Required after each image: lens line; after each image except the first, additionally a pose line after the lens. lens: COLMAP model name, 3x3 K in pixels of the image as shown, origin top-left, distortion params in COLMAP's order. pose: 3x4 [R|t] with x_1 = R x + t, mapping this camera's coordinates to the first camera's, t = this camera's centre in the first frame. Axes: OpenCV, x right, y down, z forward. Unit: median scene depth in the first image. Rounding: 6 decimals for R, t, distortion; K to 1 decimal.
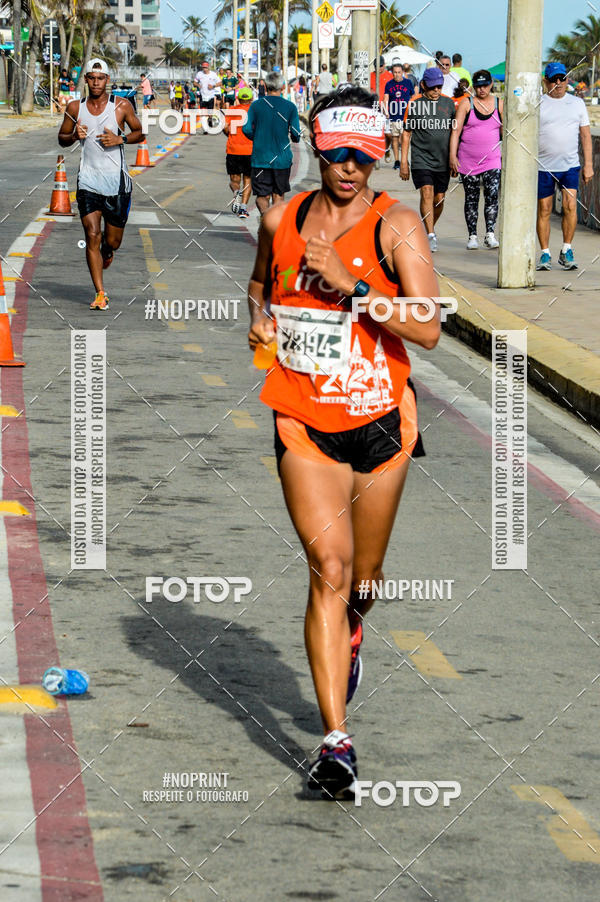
lens RADIAL K [[4553.8, 0, 300.0], [0, 4553.8, 451.0], [0, 0, 1]] dist [2.041473, 3.903527]
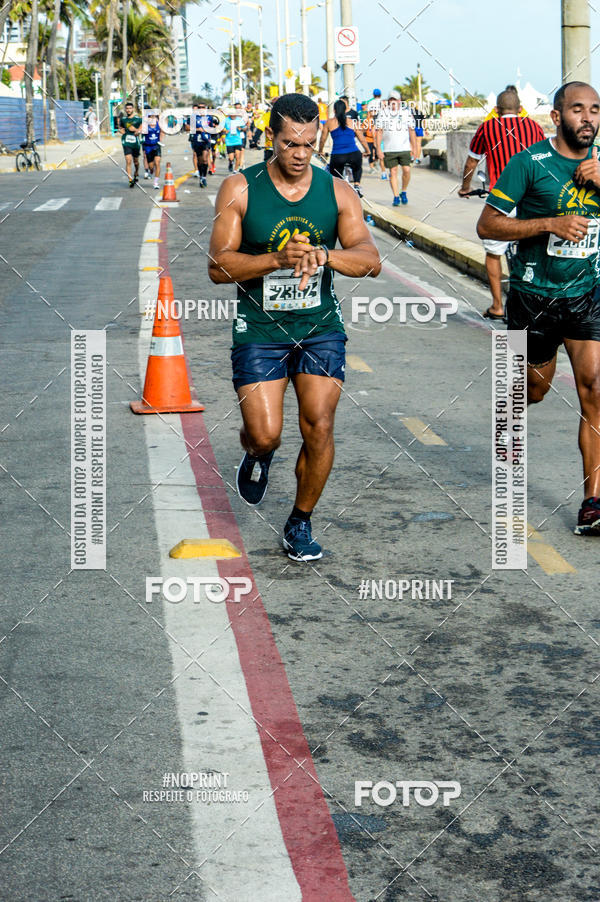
lens RADIAL K [[2176.9, 0, 300.0], [0, 2176.9, 451.0], [0, 0, 1]] dist [-0.218935, -0.154305]
pose [[0.999052, -0.039964, 0.017275, -0.030485], [0.038547, 0.996380, 0.075773, -0.027048], [-0.020240, -0.075036, 0.996975, 0.350129]]
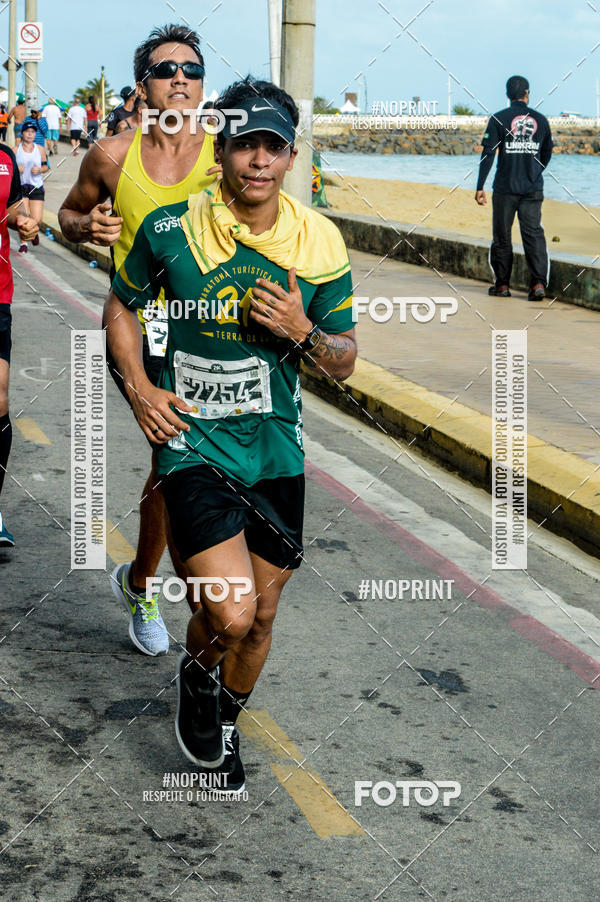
lens RADIAL K [[2190.9, 0, 300.0], [0, 2190.9, 451.0], [0, 0, 1]] dist [-0.256039, 0.113530]
pose [[0.985874, -0.016925, 0.166630, -0.027579], [0.004317, 0.997118, 0.075740, -0.032191], [-0.167432, -0.073951, 0.983106, 0.414353]]
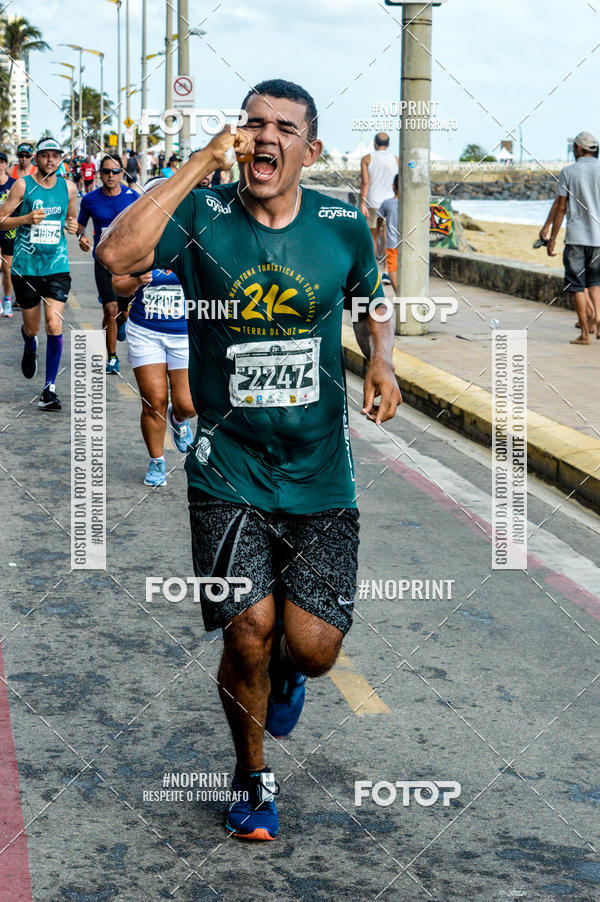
lens RADIAL K [[2190.9, 0, 300.0], [0, 2190.9, 451.0], [0, 0, 1]] dist [-0.256039, 0.113530]
pose [[0.995503, -0.015935, 0.093381, -0.025263], [0.010991, 0.998522, 0.053221, -0.029169], [-0.094092, -0.051956, 0.994207, 0.376963]]
